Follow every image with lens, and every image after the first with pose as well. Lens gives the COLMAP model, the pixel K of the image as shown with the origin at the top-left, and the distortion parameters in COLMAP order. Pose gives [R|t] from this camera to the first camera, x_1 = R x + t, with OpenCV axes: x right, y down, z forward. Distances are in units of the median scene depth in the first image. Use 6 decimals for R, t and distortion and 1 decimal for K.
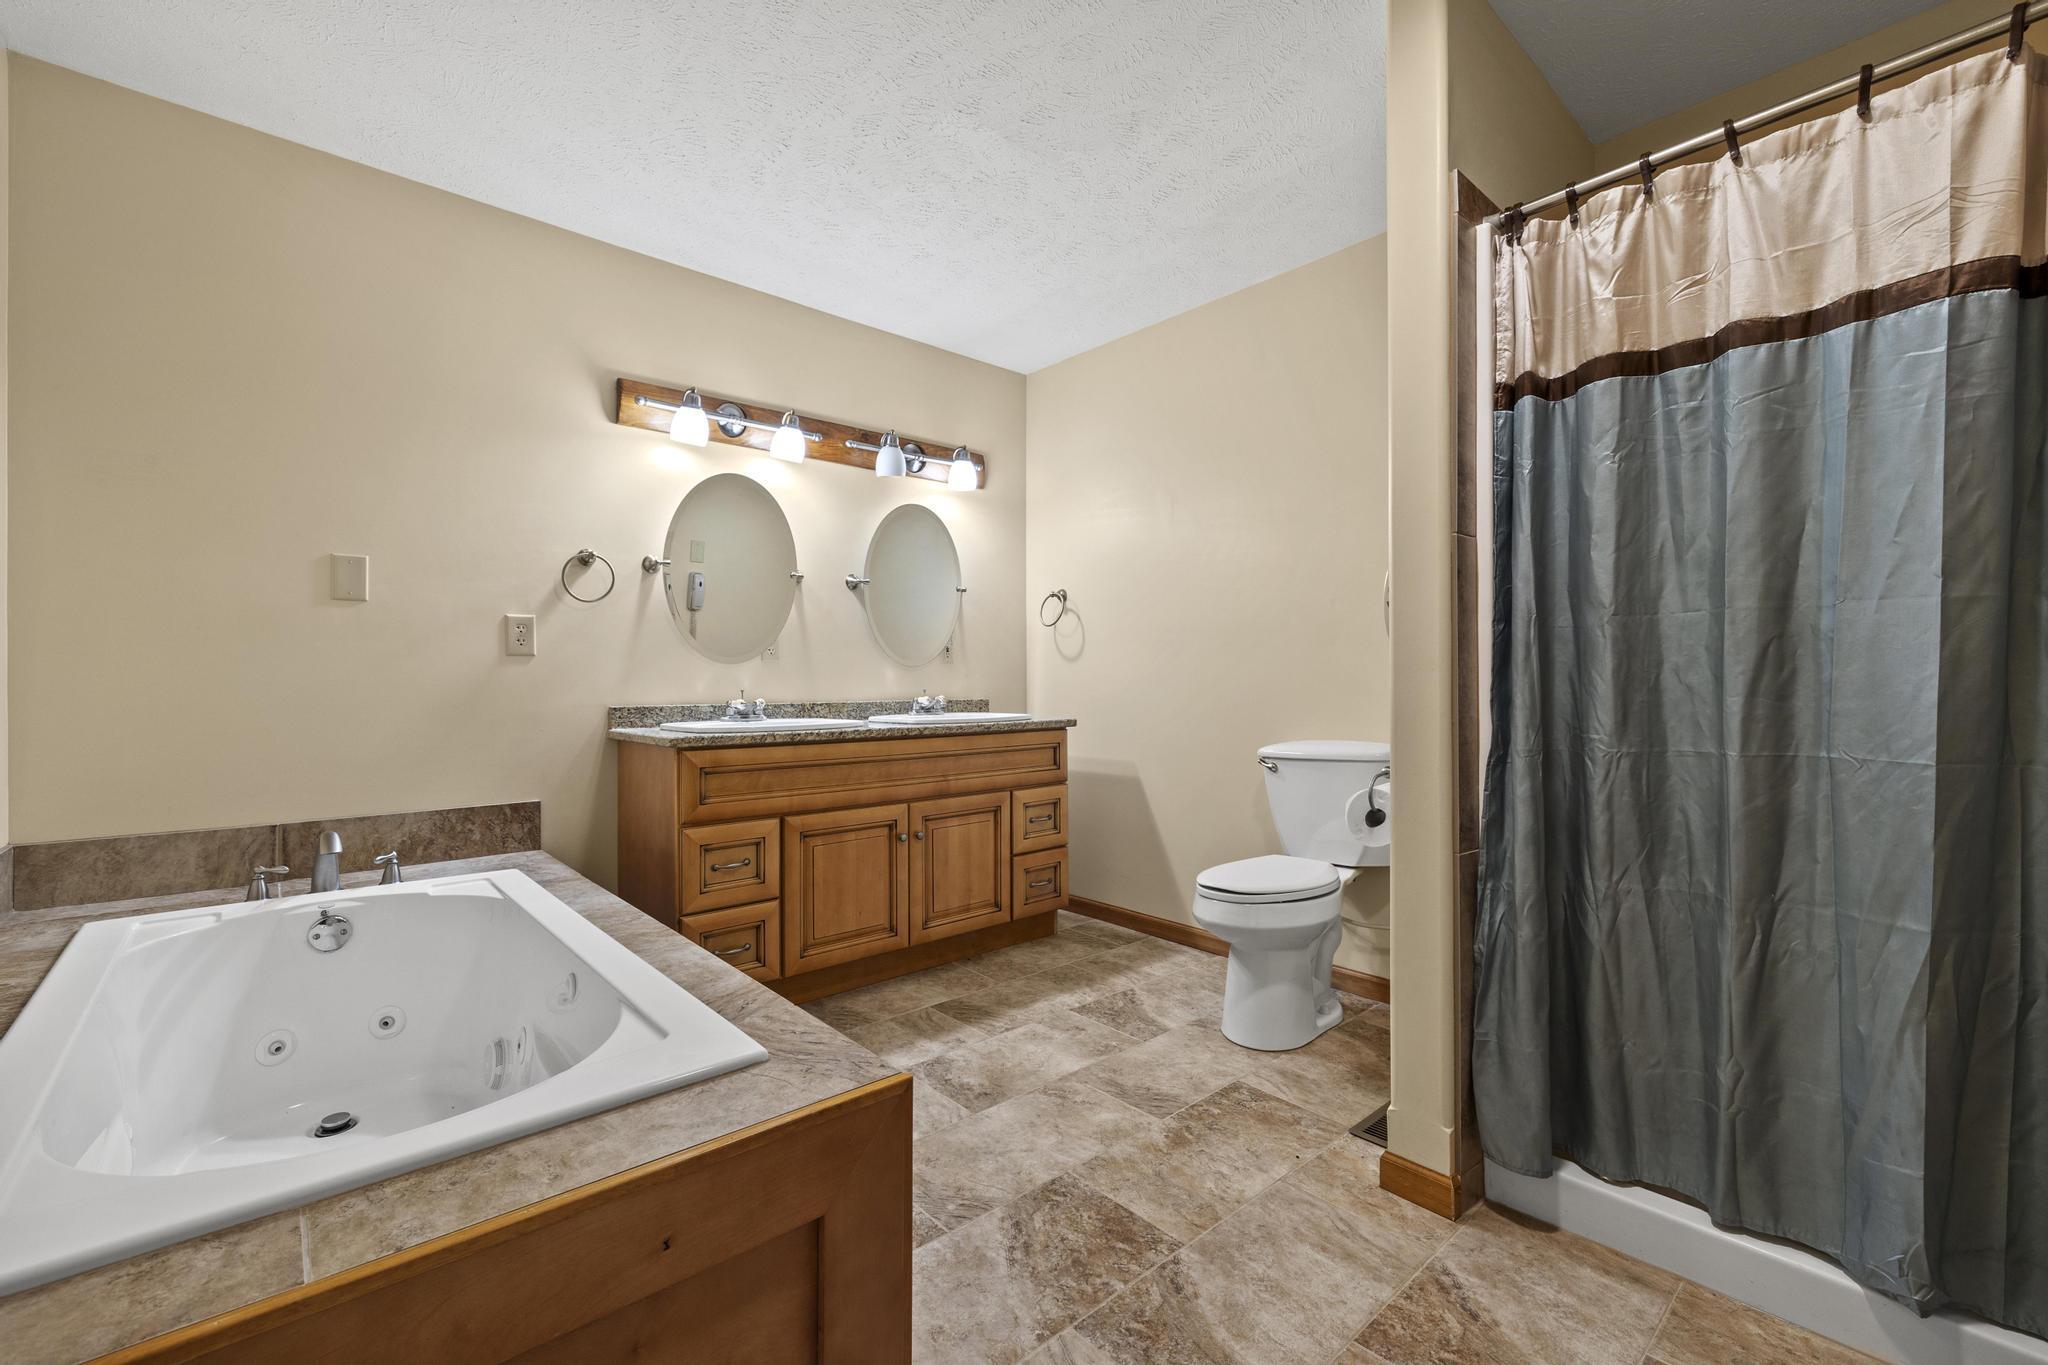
lens RADIAL K [[865.6, 0, 1024.0], [0, 865.6, 682.5], [0, 0, 1]] dist [-0.001523, -0.000033]
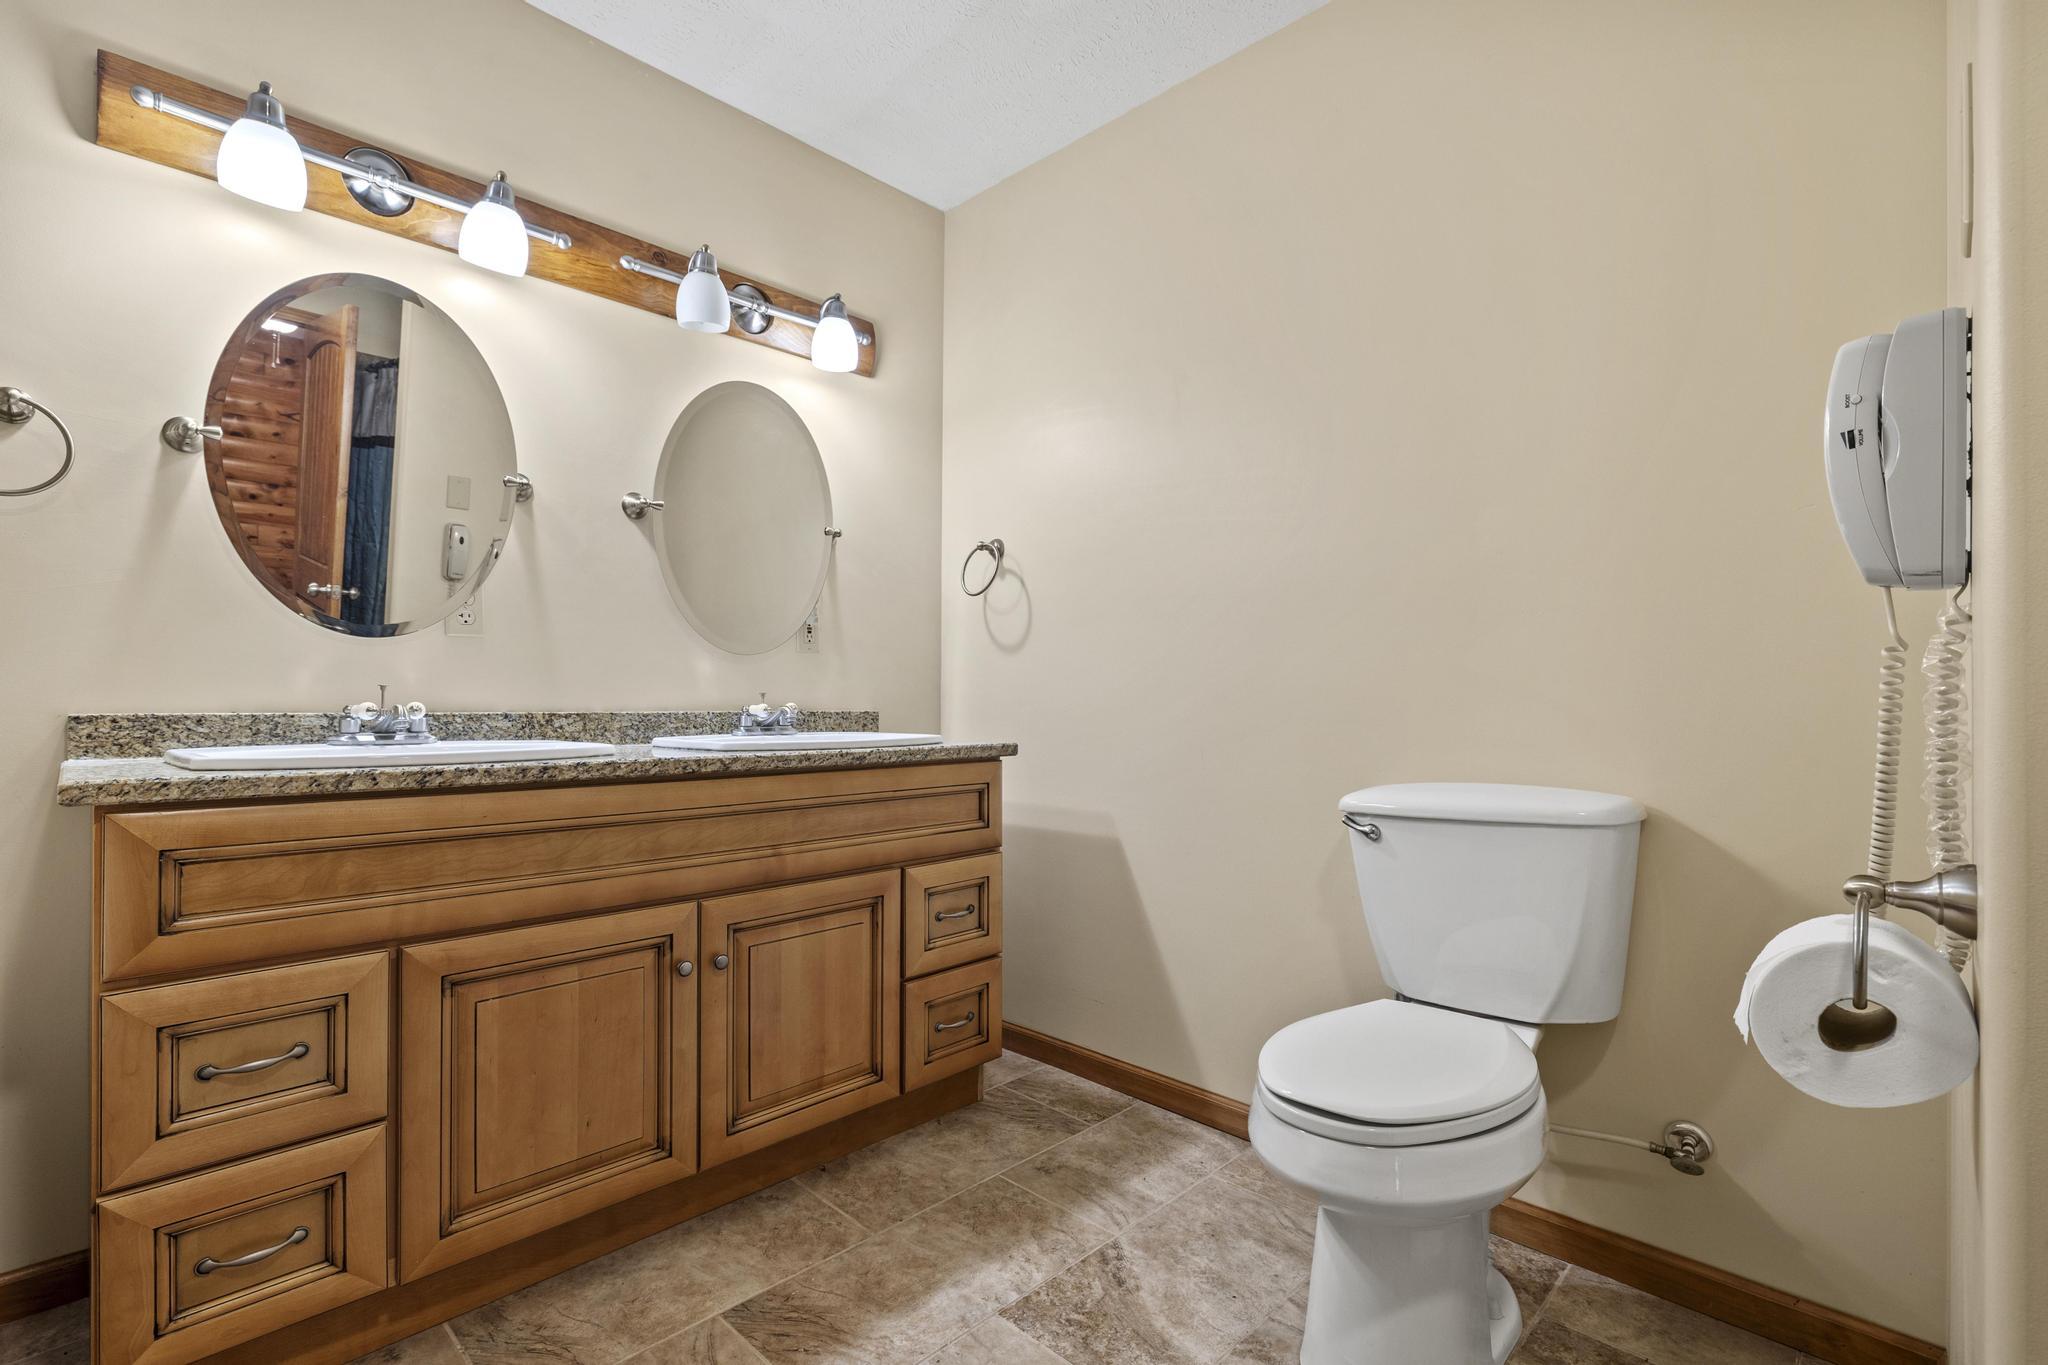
lens RADIAL K [[900.3, 0, 1024.0], [0, 900.3, 682.5], [0, 0, 1]] dist [0.000221, -0.000055]
pose [[0.997835, 0.008697, 0.065184, 0.025618], [-0.007024, 0.999641, -0.025855, 0.017117], [-0.065386, 0.025342, 0.997538, 0.398289]]
